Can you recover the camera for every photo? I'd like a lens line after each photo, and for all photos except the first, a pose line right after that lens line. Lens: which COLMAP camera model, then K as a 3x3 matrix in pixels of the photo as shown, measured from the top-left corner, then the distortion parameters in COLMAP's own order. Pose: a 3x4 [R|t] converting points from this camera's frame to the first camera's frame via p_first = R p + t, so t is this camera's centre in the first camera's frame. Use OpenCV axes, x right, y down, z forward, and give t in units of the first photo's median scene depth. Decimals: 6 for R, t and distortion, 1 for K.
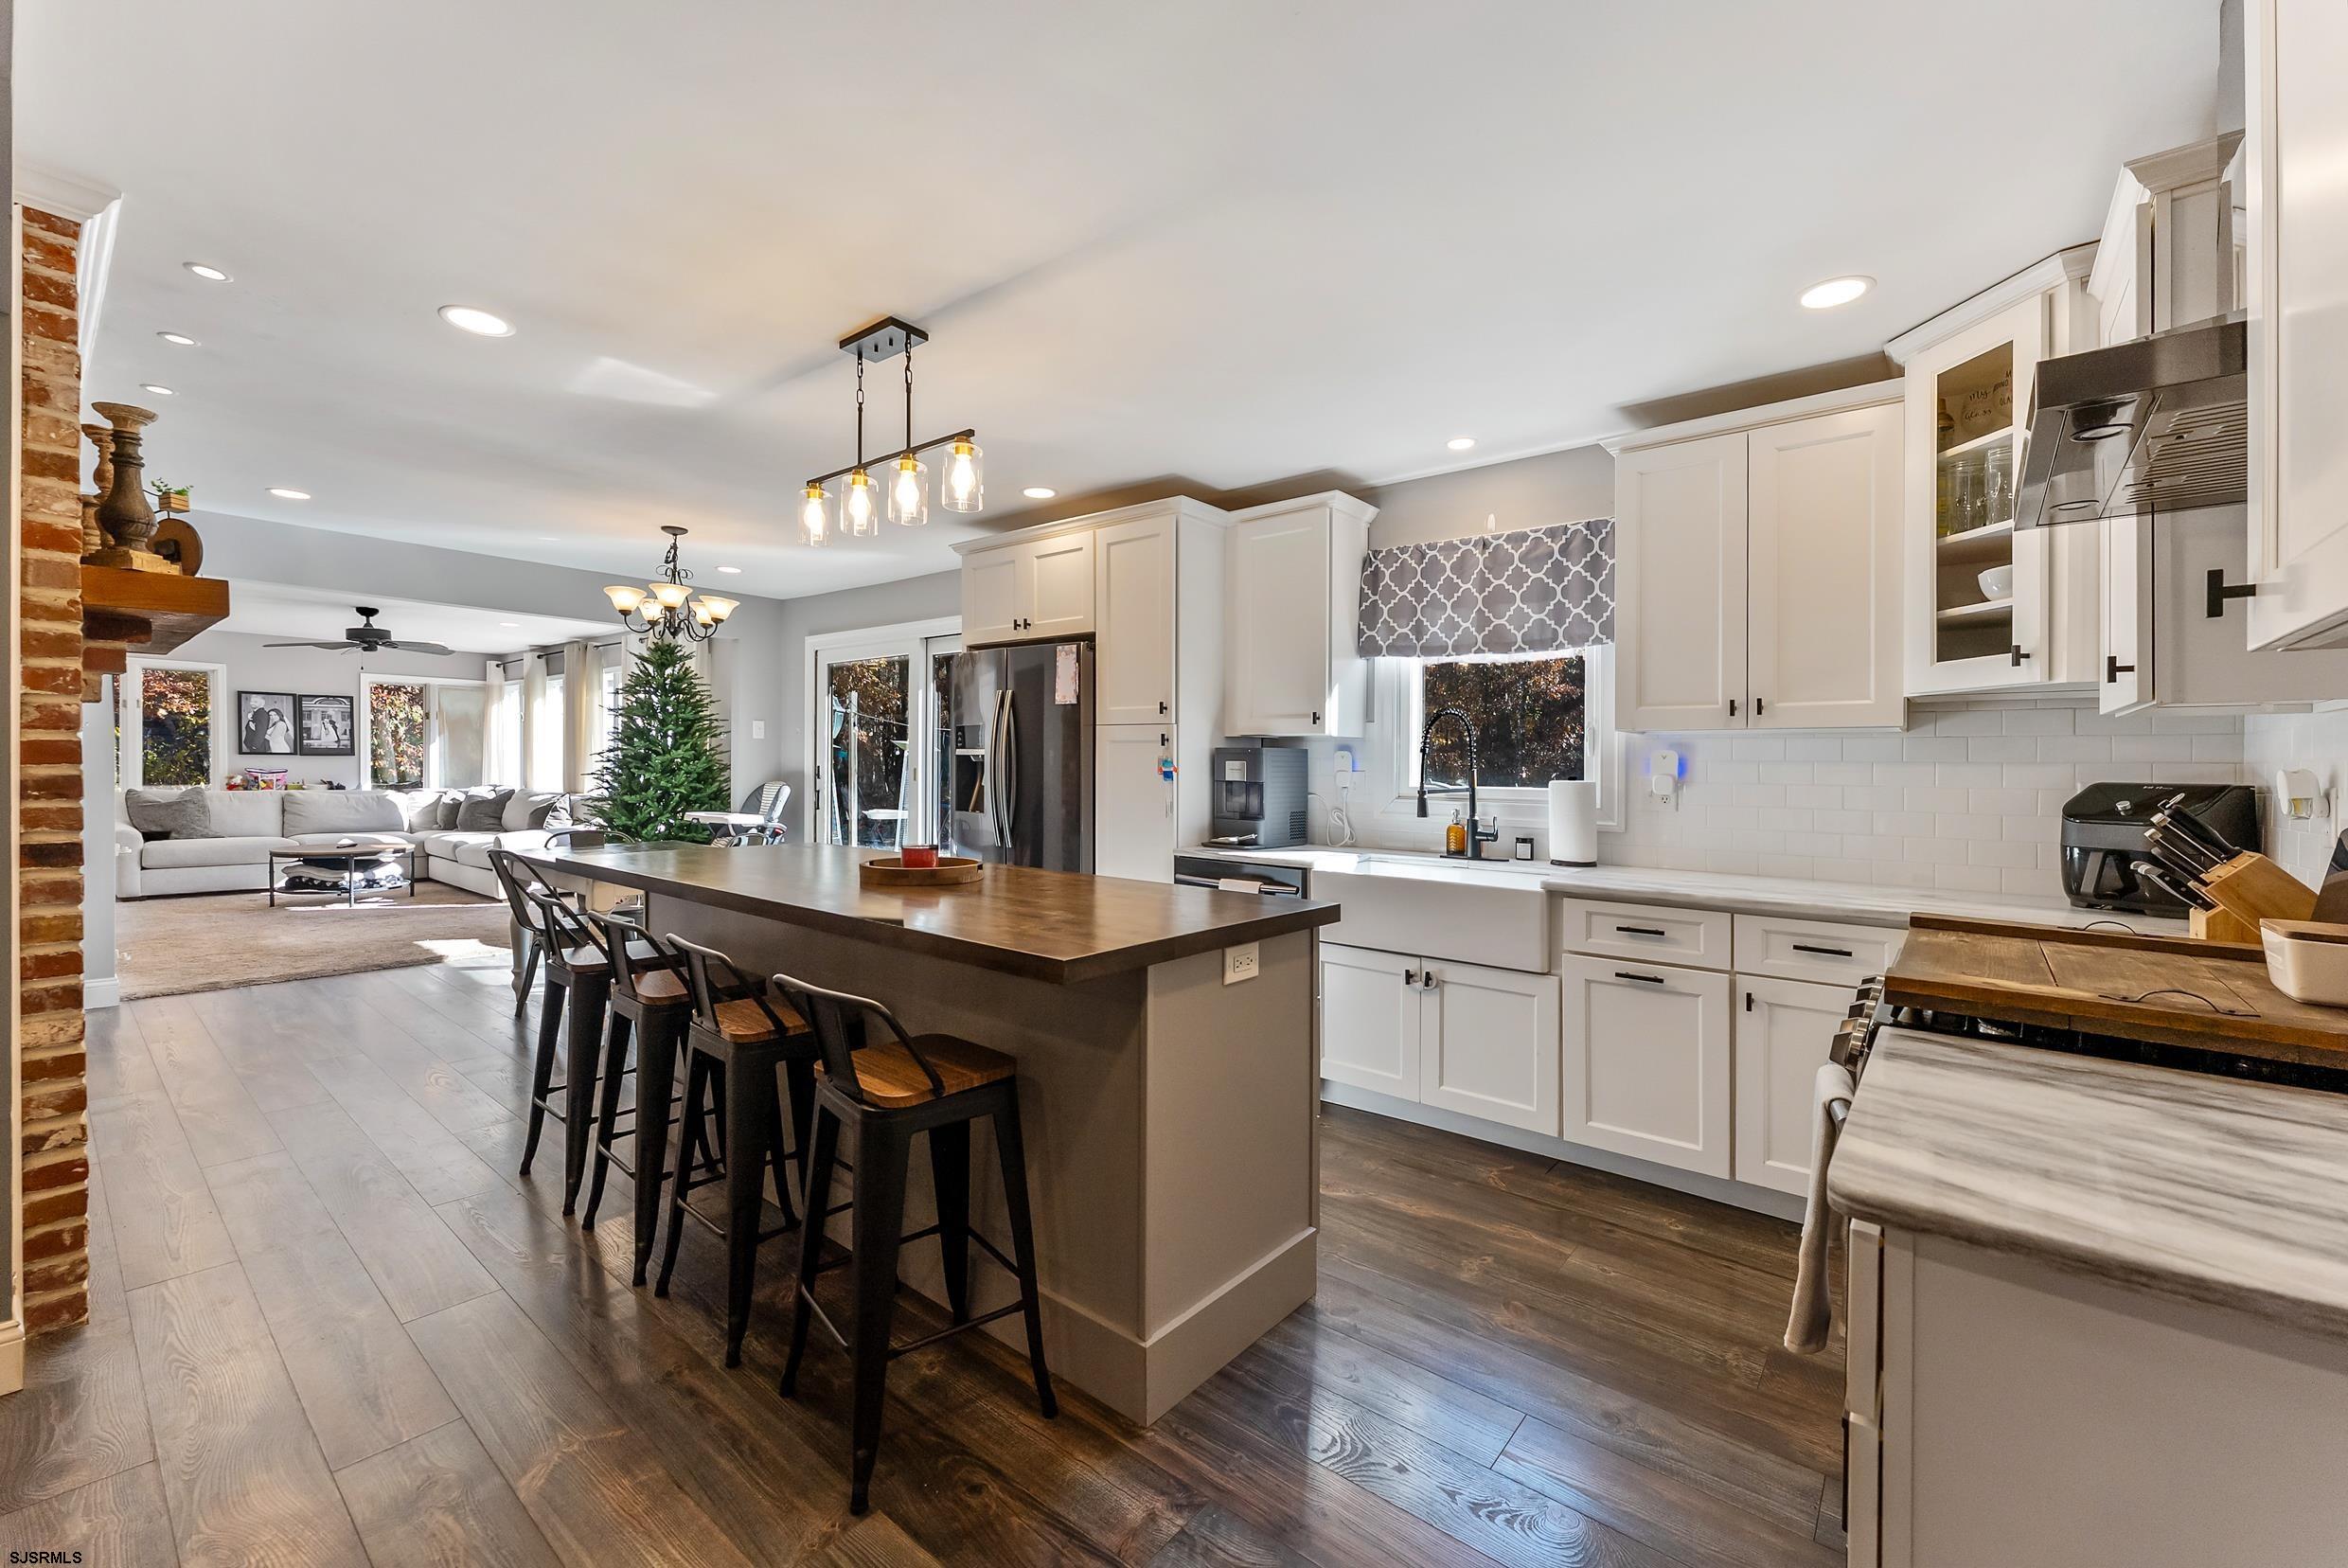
lens RADIAL K [[933.0, 0, 1171.6], [0, 933.0, 787.0], [0, 0, 1]] dist [0.000049, -0.000354]
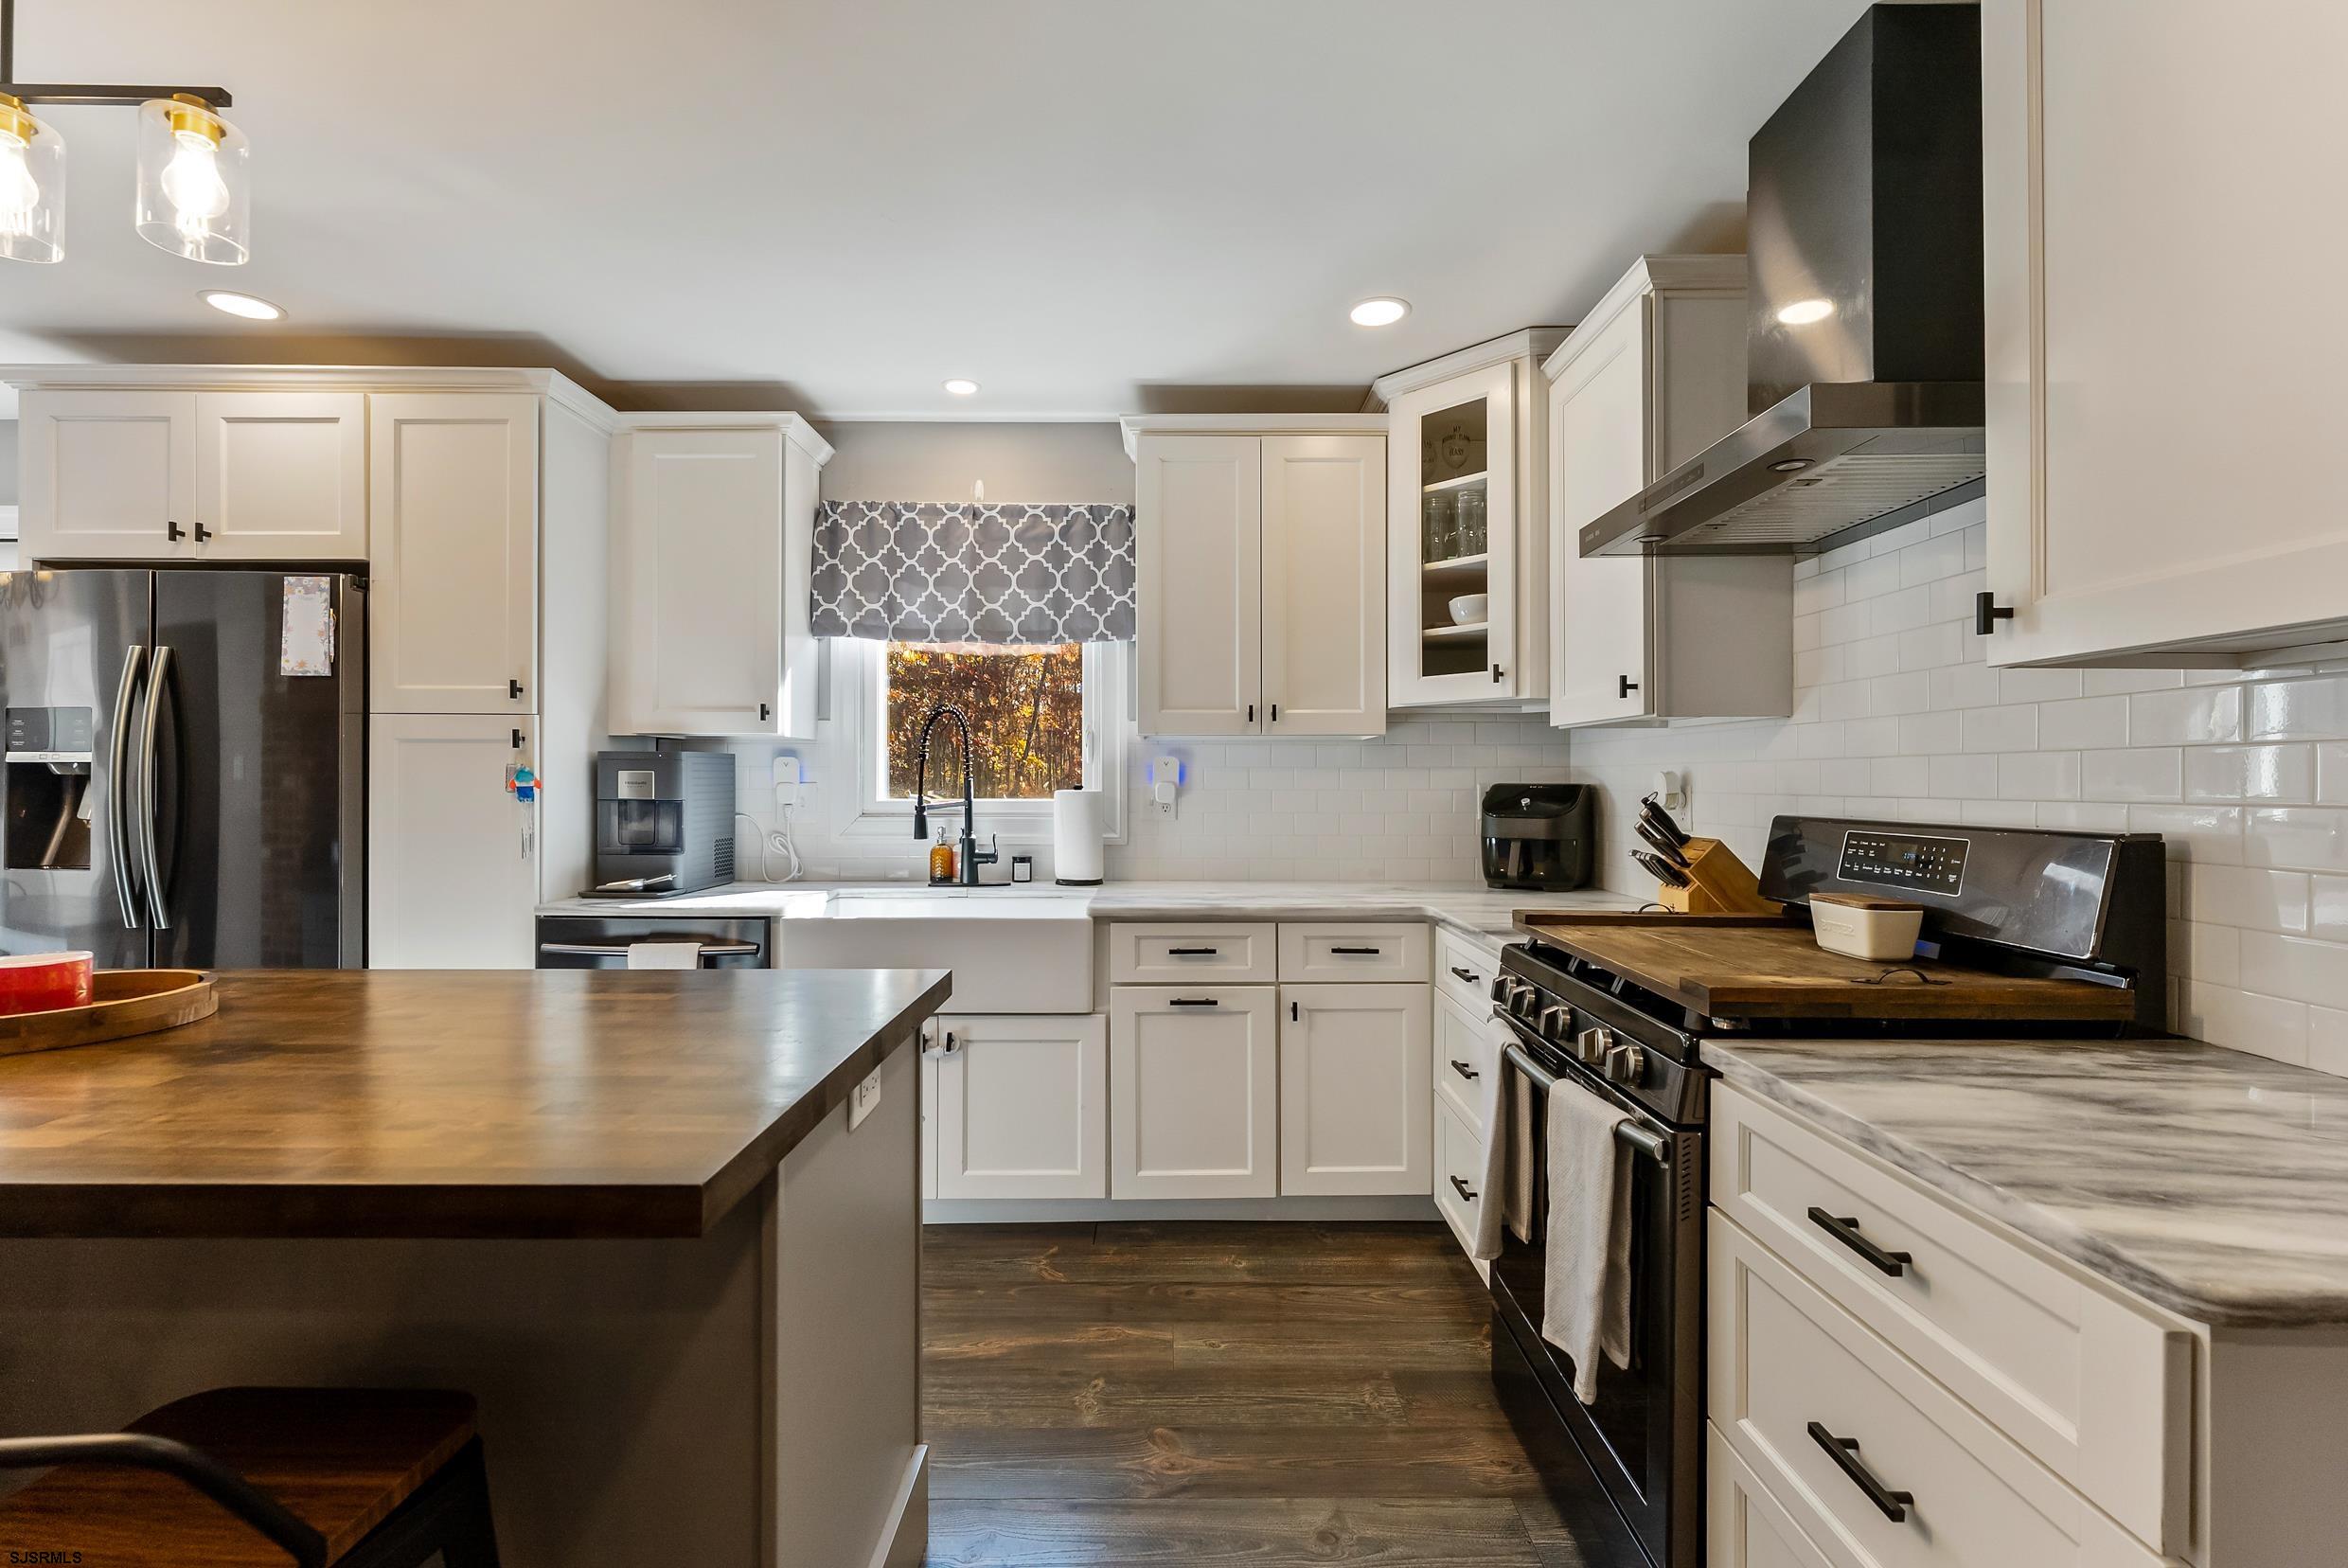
lens RADIAL K [[1002.7, 0, 1172.8], [0, 1002.7, 775.9], [0, 0, 1]] dist [0.002523, -0.000465]
pose [[0.771117, -0.010116, 0.636613, -0.110806], [0.023742, 0.999635, -0.012873, -0.005489], [-0.636251, 0.025041, 0.771076, 0.189587]]
